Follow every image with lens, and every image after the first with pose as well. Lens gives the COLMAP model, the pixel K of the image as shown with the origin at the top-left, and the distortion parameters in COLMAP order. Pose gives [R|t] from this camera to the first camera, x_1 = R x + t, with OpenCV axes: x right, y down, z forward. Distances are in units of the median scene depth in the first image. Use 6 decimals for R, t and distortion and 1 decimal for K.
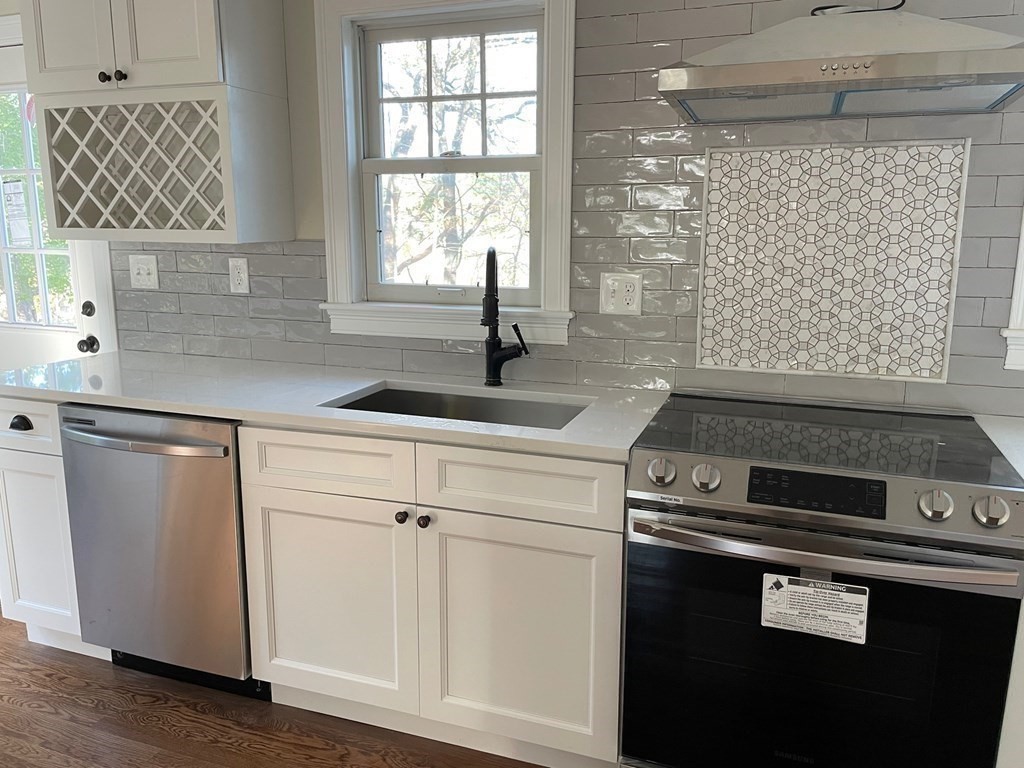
lens RADIAL K [[772.1, 0, 512.4], [0, 772.1, 375.1], [0, 0, 1]] dist [0.015699, -0.014921]
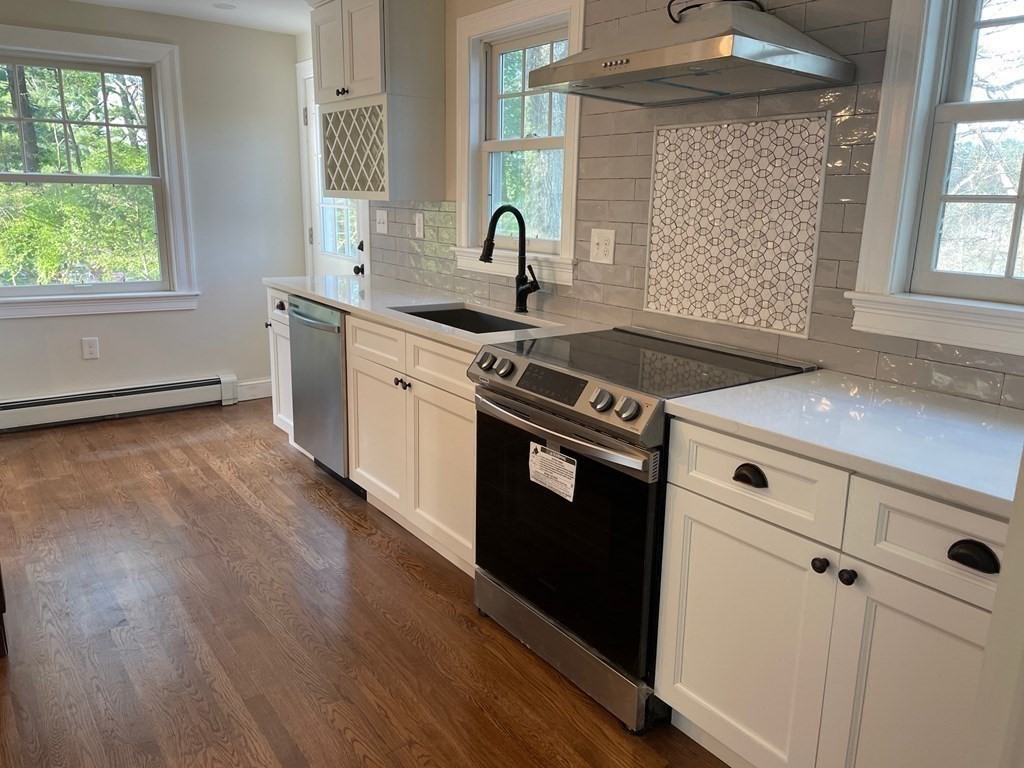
lens RADIAL K [[772.1, 0, 513.2], [0, 772.1, 387.2], [0, 0, 1]] dist [0.015699, -0.014921]
pose [[0.825581, 0.149748, -0.544051, 0.797097], [-0.126859, 0.988719, 0.079637, 0.041963], [0.549839, 0.003271, 0.835265, -0.131855]]
